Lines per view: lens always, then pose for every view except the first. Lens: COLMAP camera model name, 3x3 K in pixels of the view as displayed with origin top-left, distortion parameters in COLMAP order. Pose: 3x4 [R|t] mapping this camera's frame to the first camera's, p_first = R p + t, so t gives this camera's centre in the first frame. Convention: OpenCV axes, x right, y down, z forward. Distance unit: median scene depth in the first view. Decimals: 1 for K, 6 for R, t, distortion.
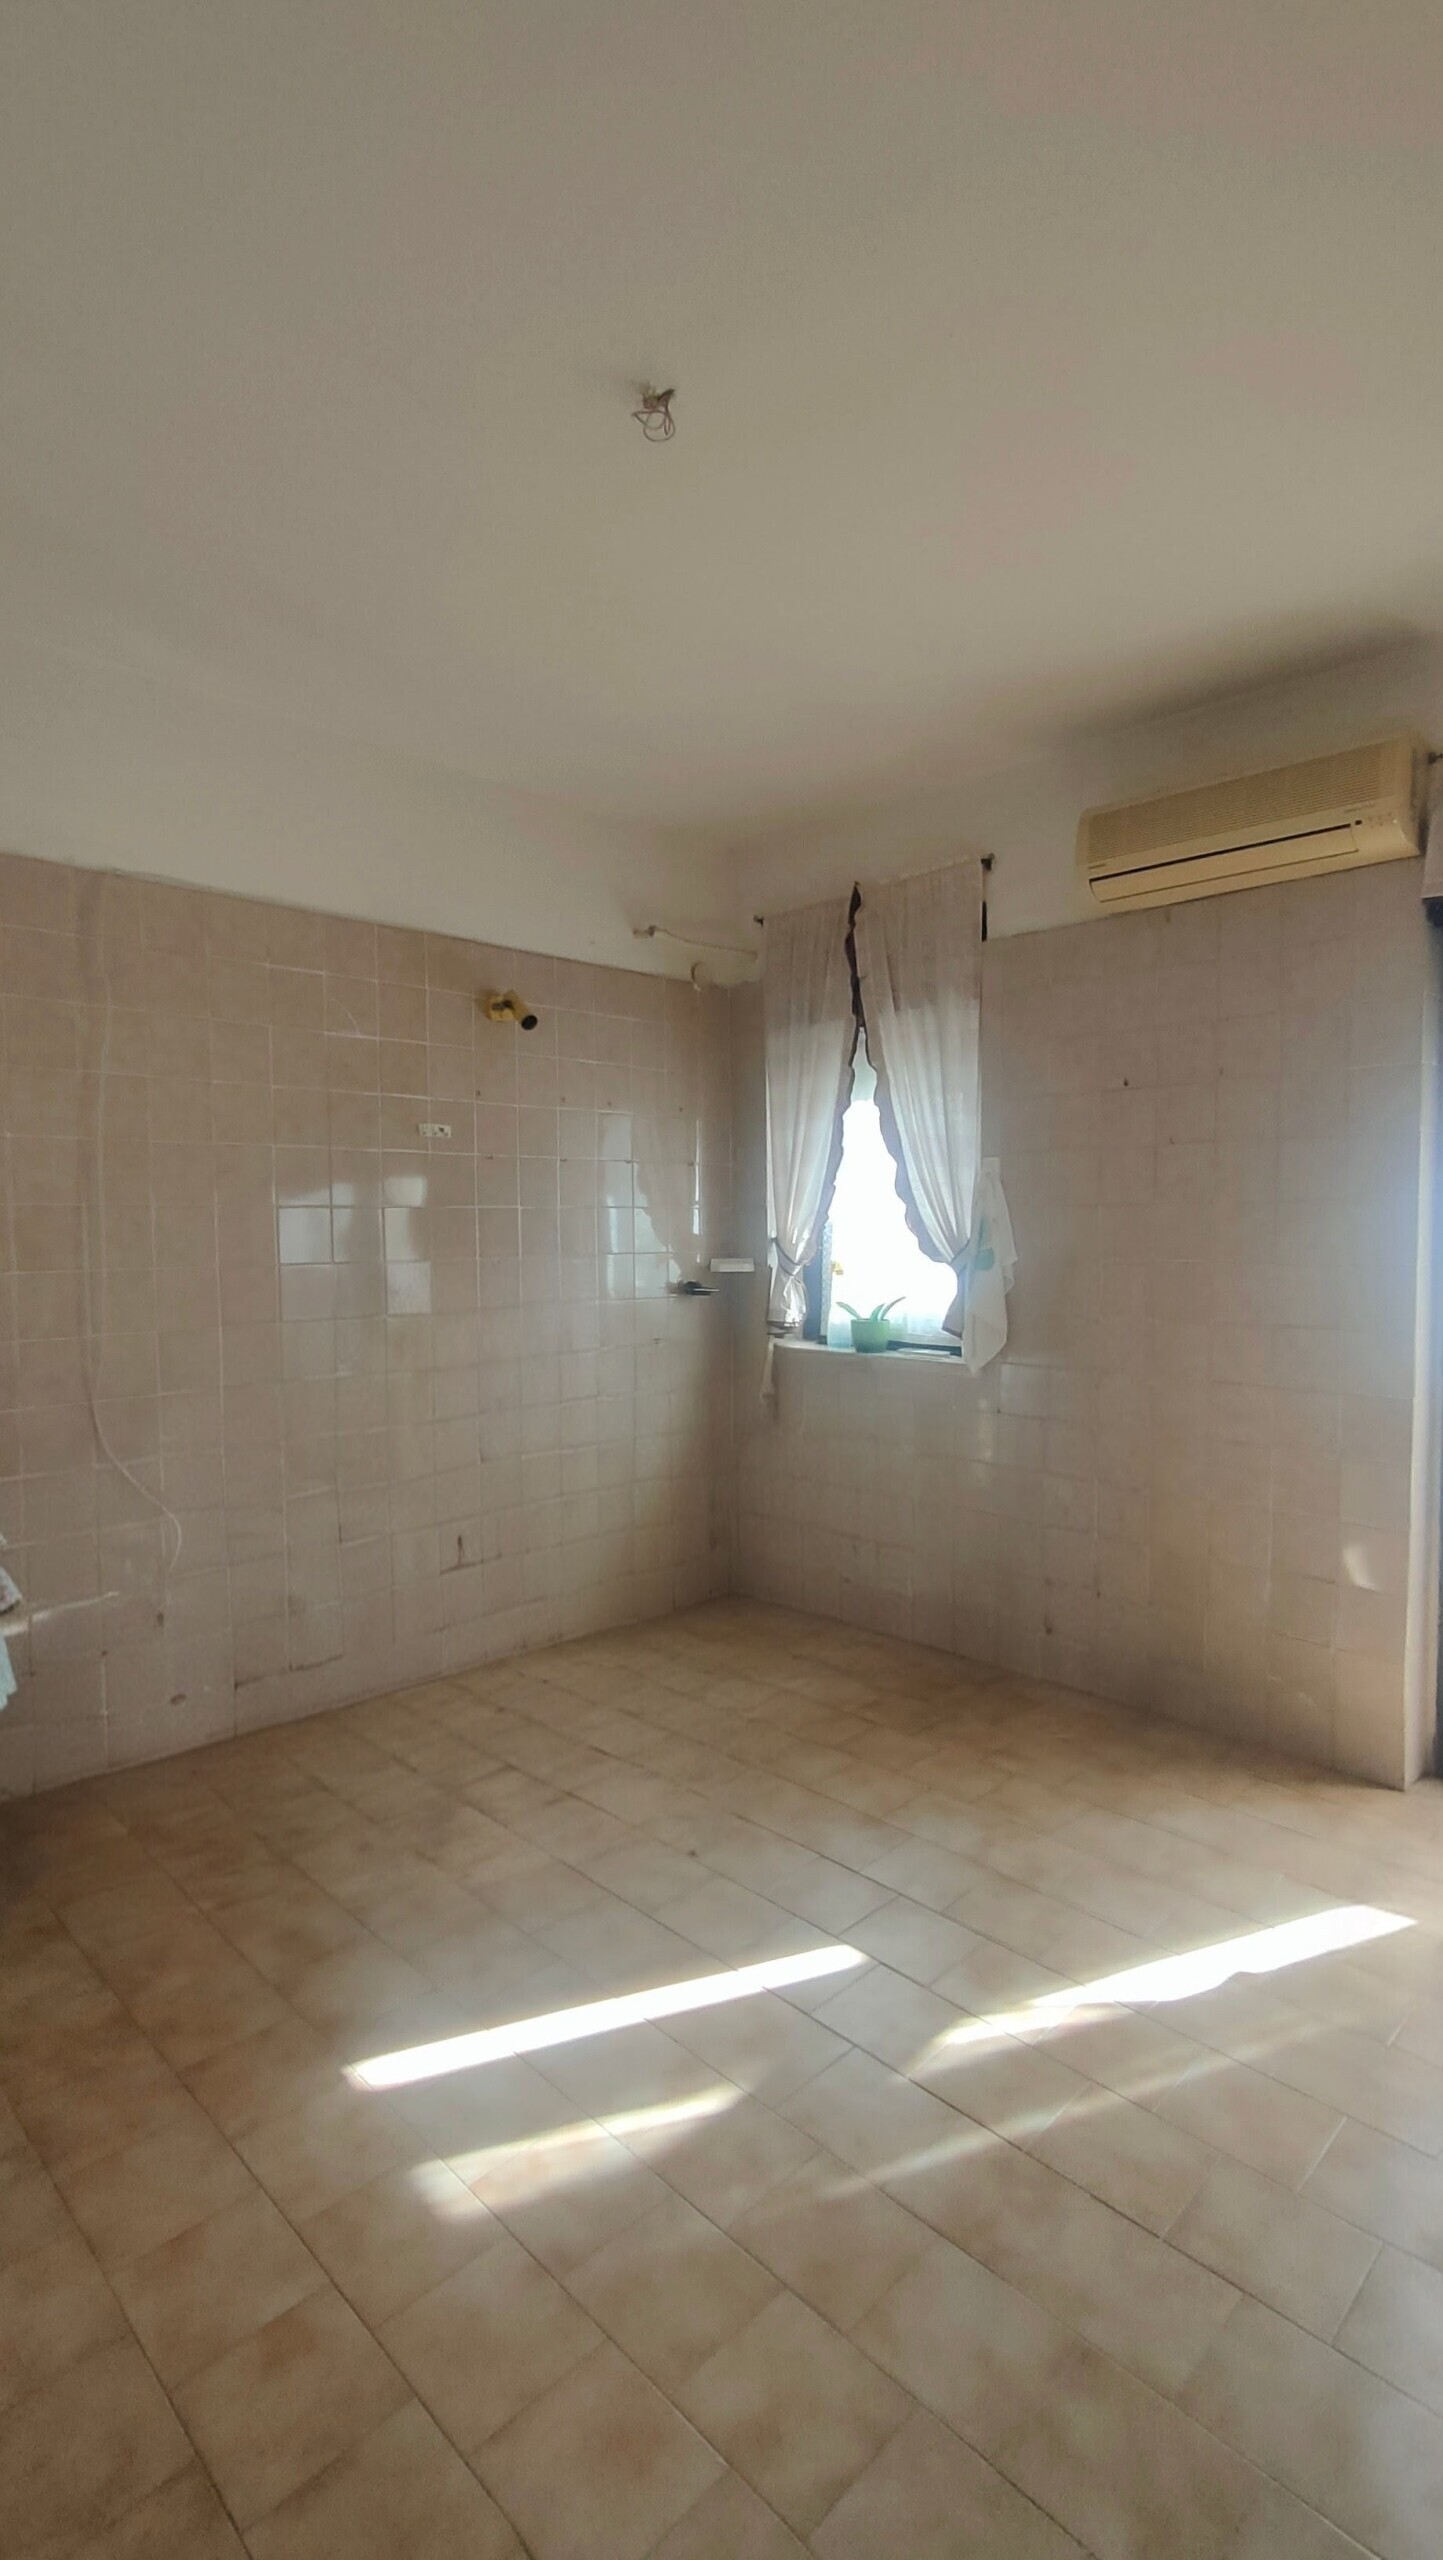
lens RADIAL K [[1196.1, 0, 721.5], [0, 1196.1, 1280.0], [0, 0, 1]] dist [-0.002070, 0.000568]
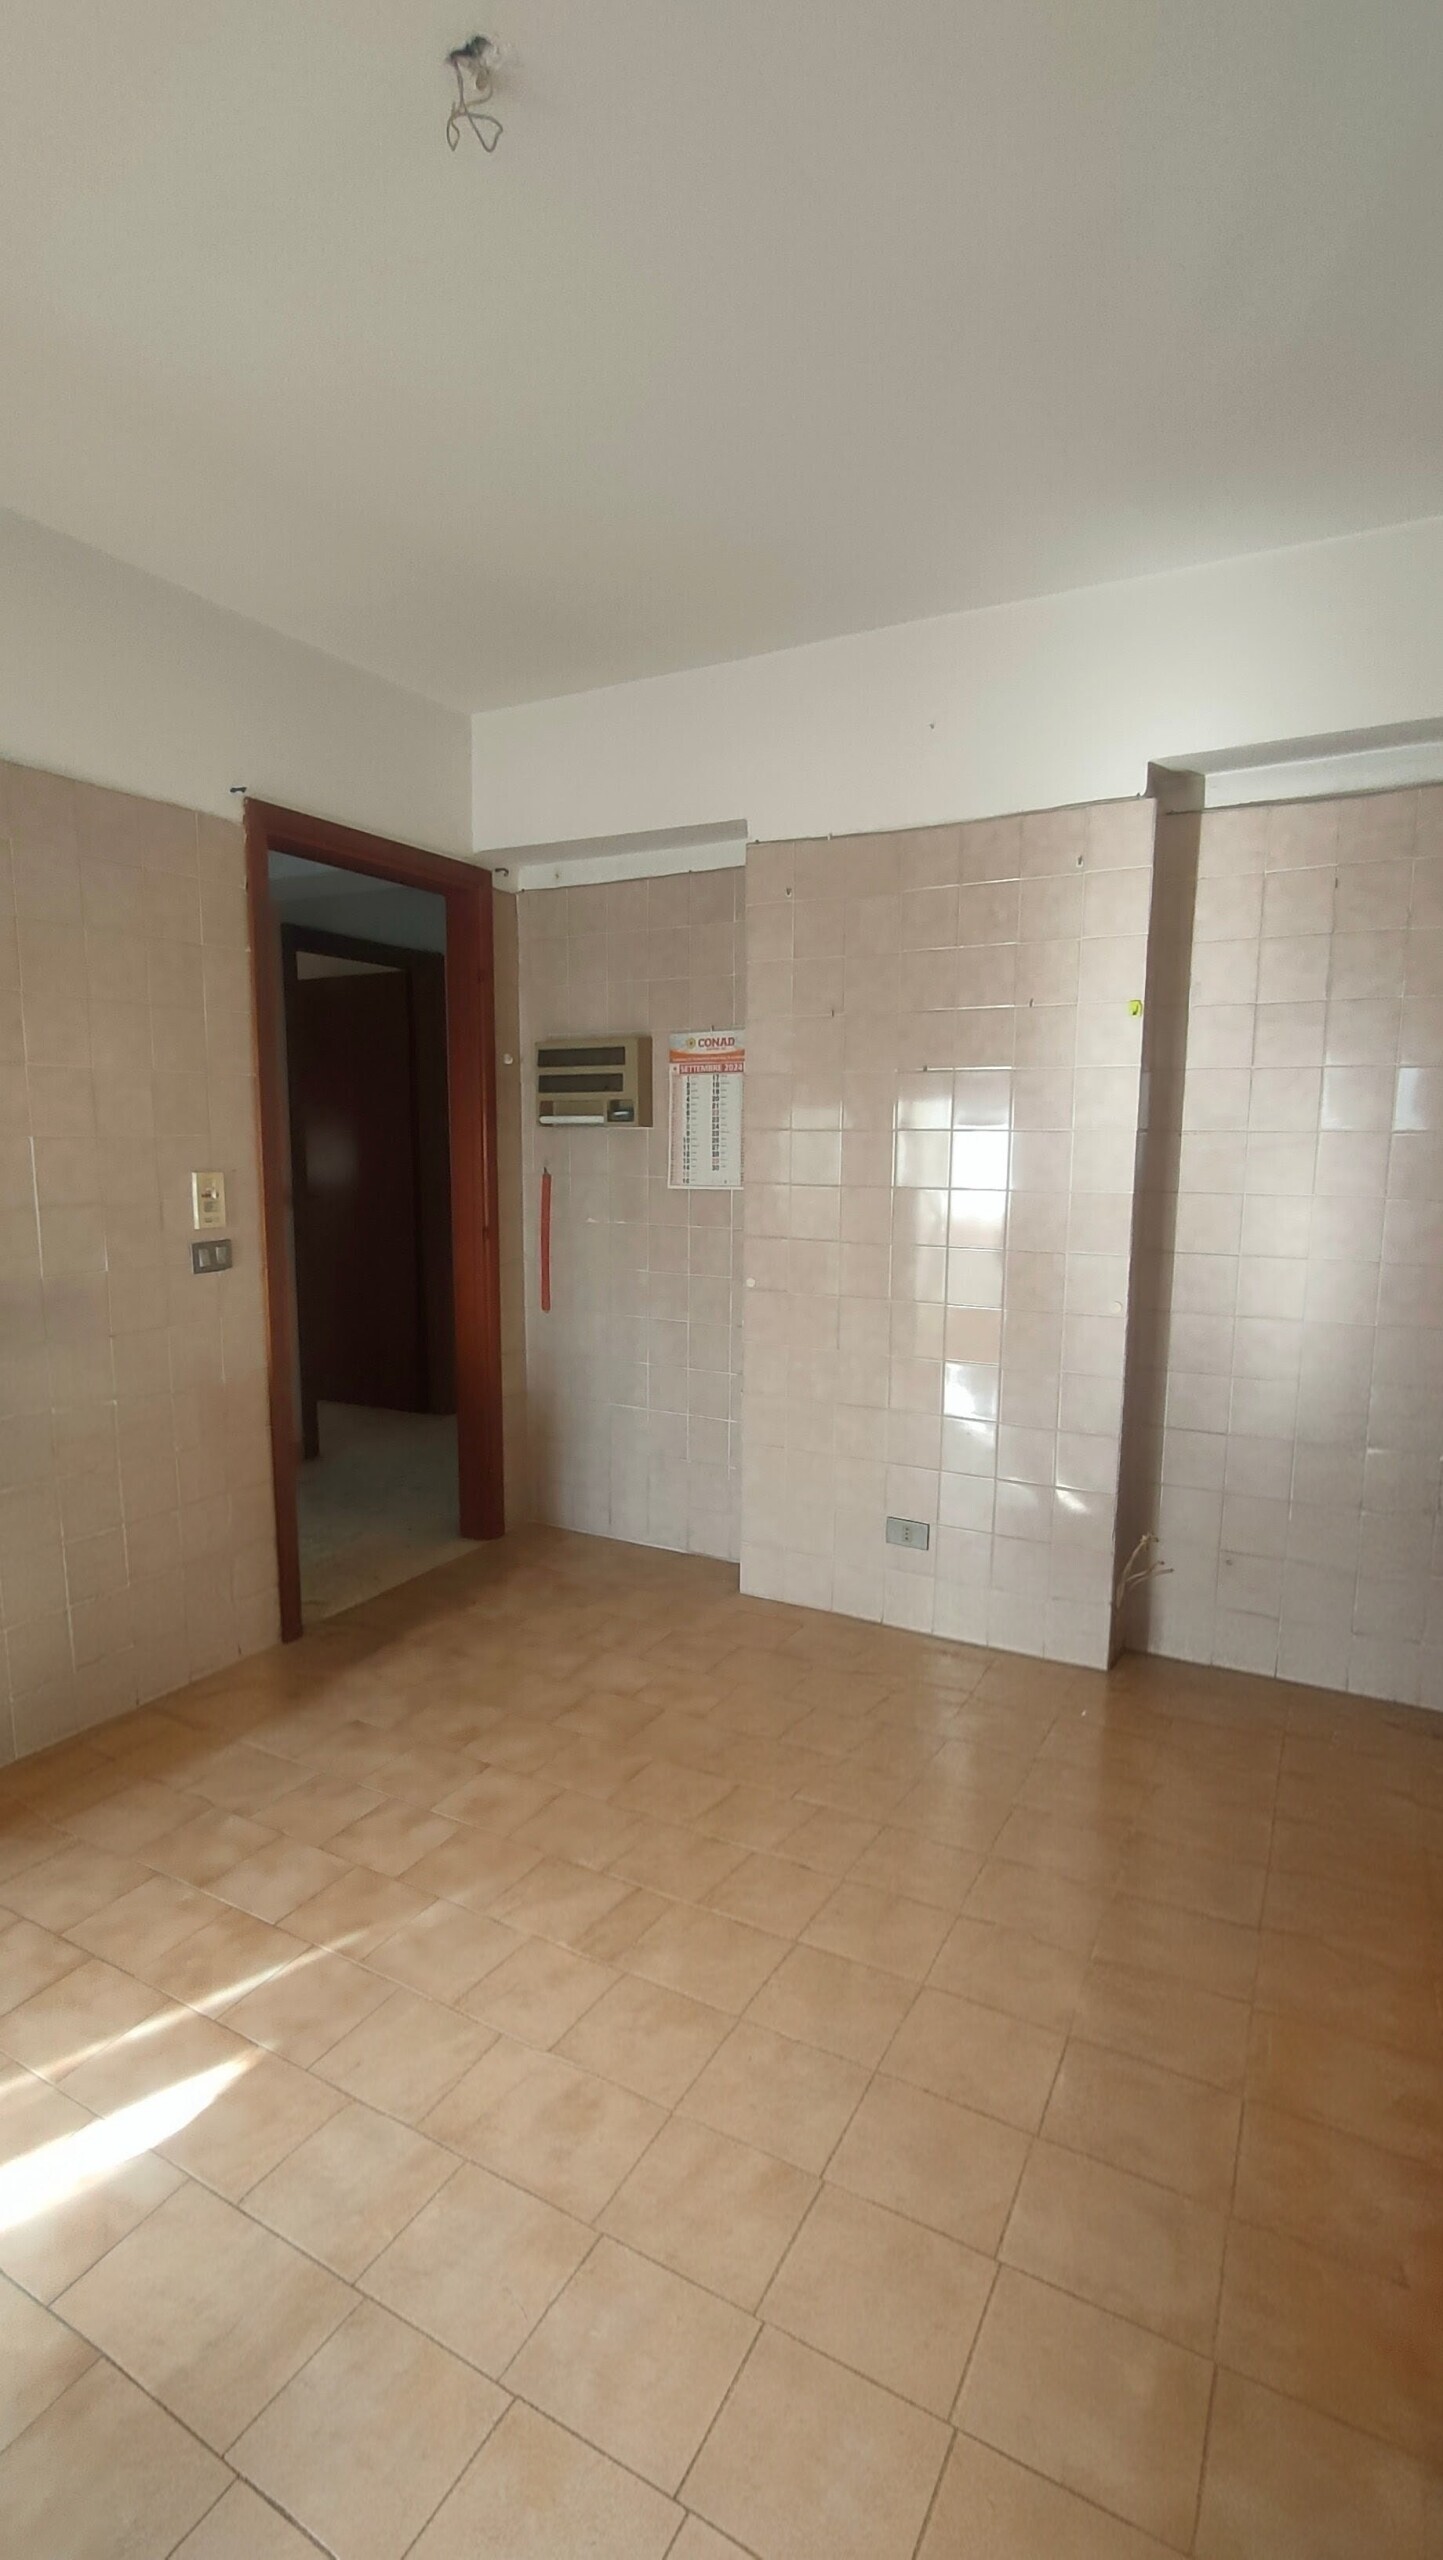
lens RADIAL K [[1196.1, 0, 721.5], [0, 1196.1, 1280.0], [0, 0, 1]] dist [-0.002070, 0.000568]
pose [[-0.964707, 0.035545, -0.260916, 0.021242], [-0.018544, 0.979218, 0.201963, -0.208813], [0.262672, 0.199674, -0.943999, 2.275833]]
